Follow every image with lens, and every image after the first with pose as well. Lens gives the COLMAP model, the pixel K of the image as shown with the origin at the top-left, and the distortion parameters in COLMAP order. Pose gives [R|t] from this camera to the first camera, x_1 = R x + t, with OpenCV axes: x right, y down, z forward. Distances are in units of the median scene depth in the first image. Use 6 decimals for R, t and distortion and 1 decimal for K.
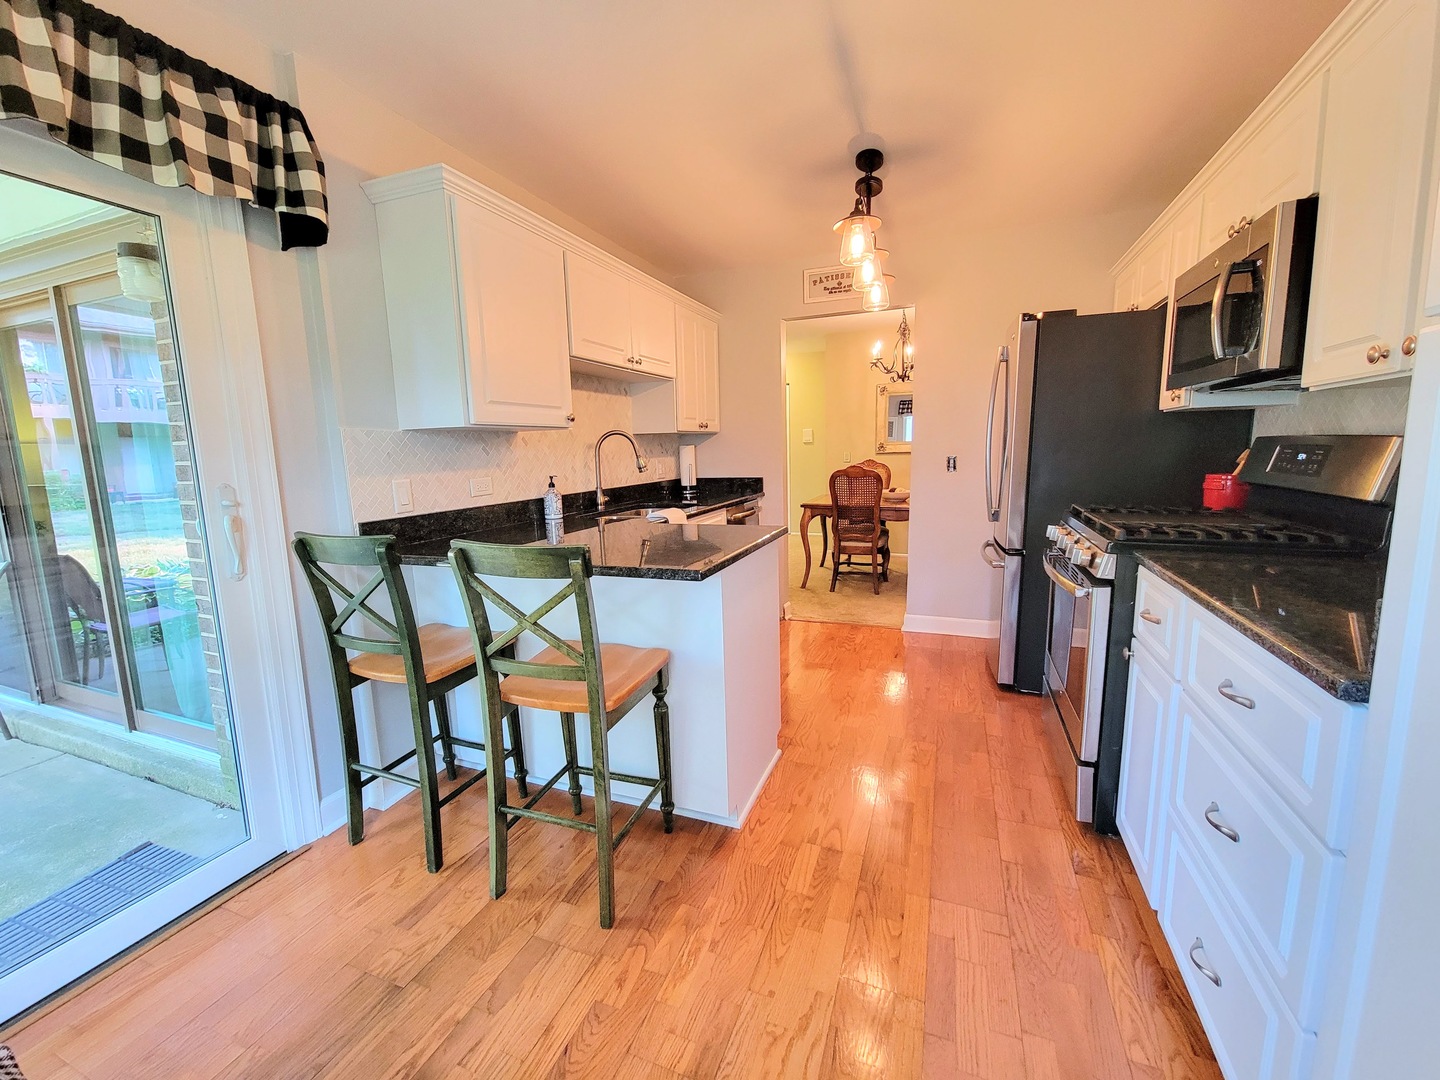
lens RADIAL K [[585.3, 0, 715.8], [0, 585.3, 534.9], [0, 0, 1]] dist [-0.006447, 0.000188]
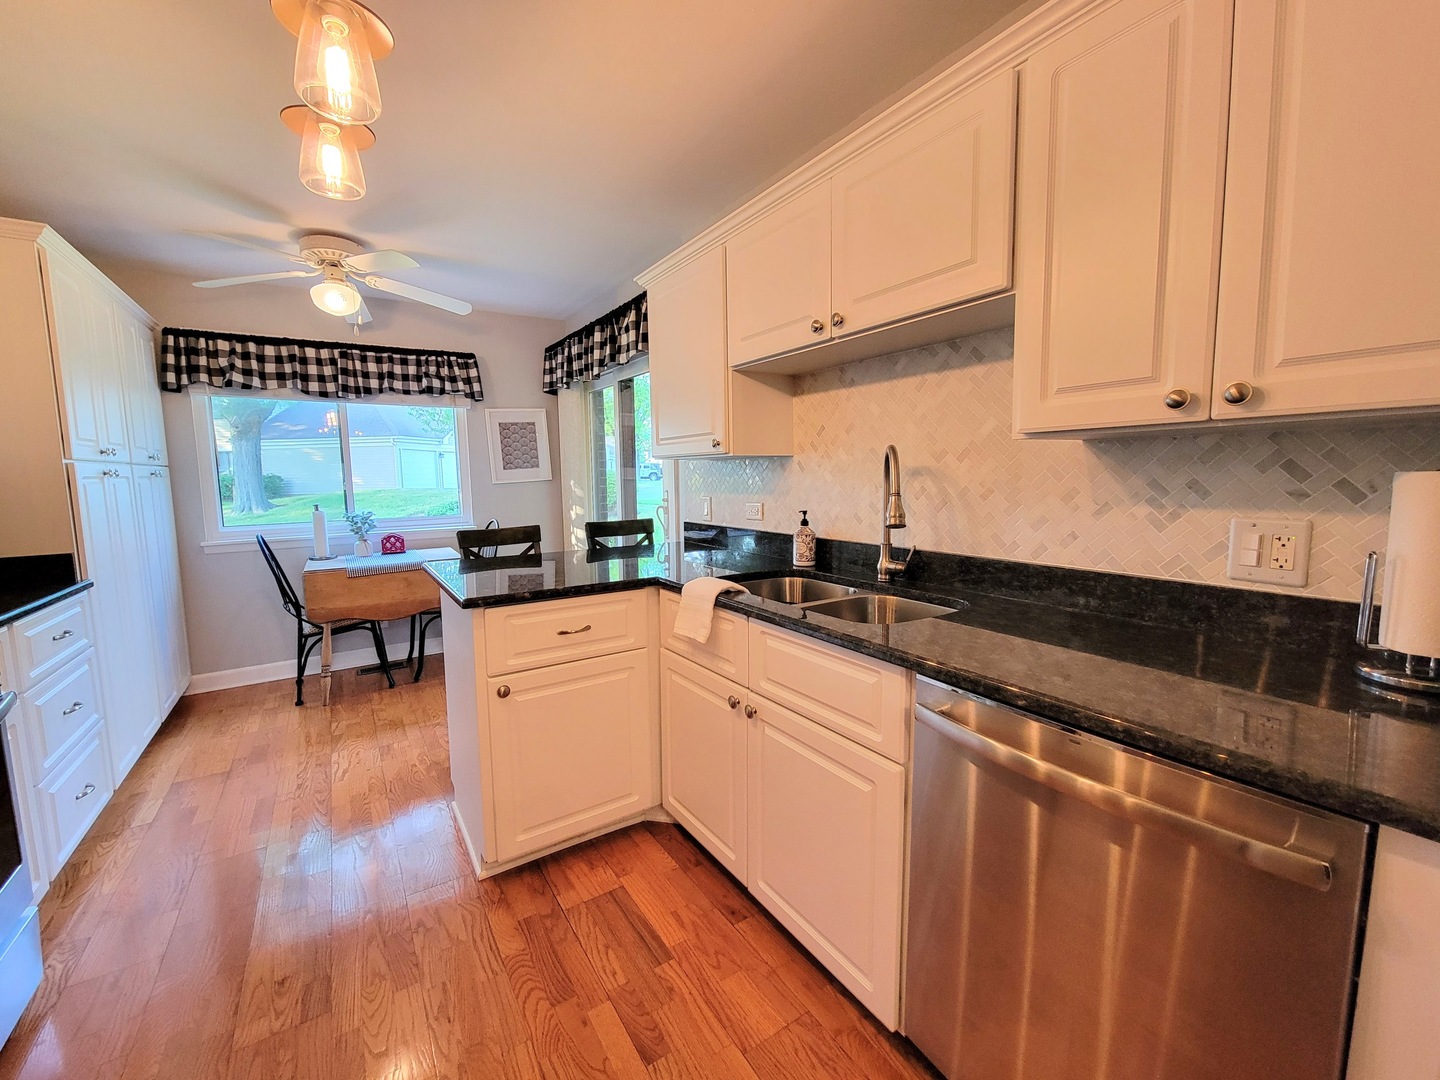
lens RADIAL K [[585.3, 0, 715.8], [0, 585.3, 534.9], [0, 0, 1]] dist [-0.006447, 0.000188]
pose [[-0.578301, 0.114602, -0.807734, 0.376004], [-0.098020, 0.973152, 0.208249, -0.197826], [0.809914, 0.199605, -0.551541, 1.204204]]
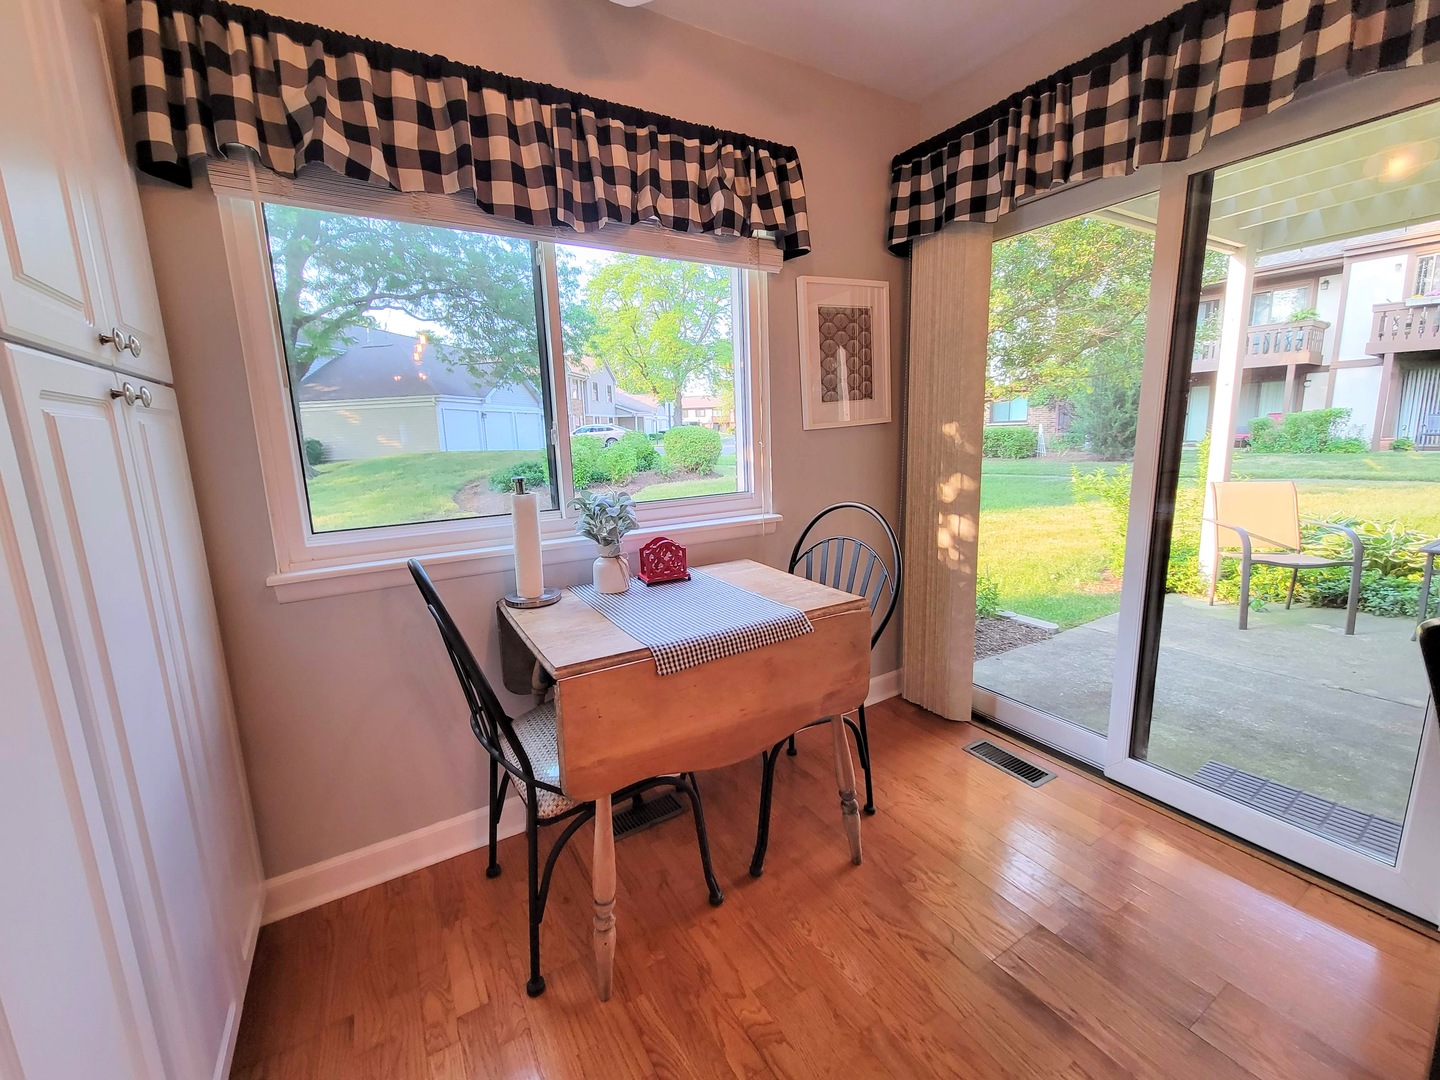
lens RADIAL K [[596.1, 0, 721.8], [0, 596.1, 535.6], [0, 0, 1]] dist [-0.000861, -0.000183]
pose [[-0.612191, 0.174748, -0.771159, 0.191573], [-0.076185, 0.957700, 0.277500, -0.049863], [0.787031, 0.228634, -0.572982, 0.374242]]
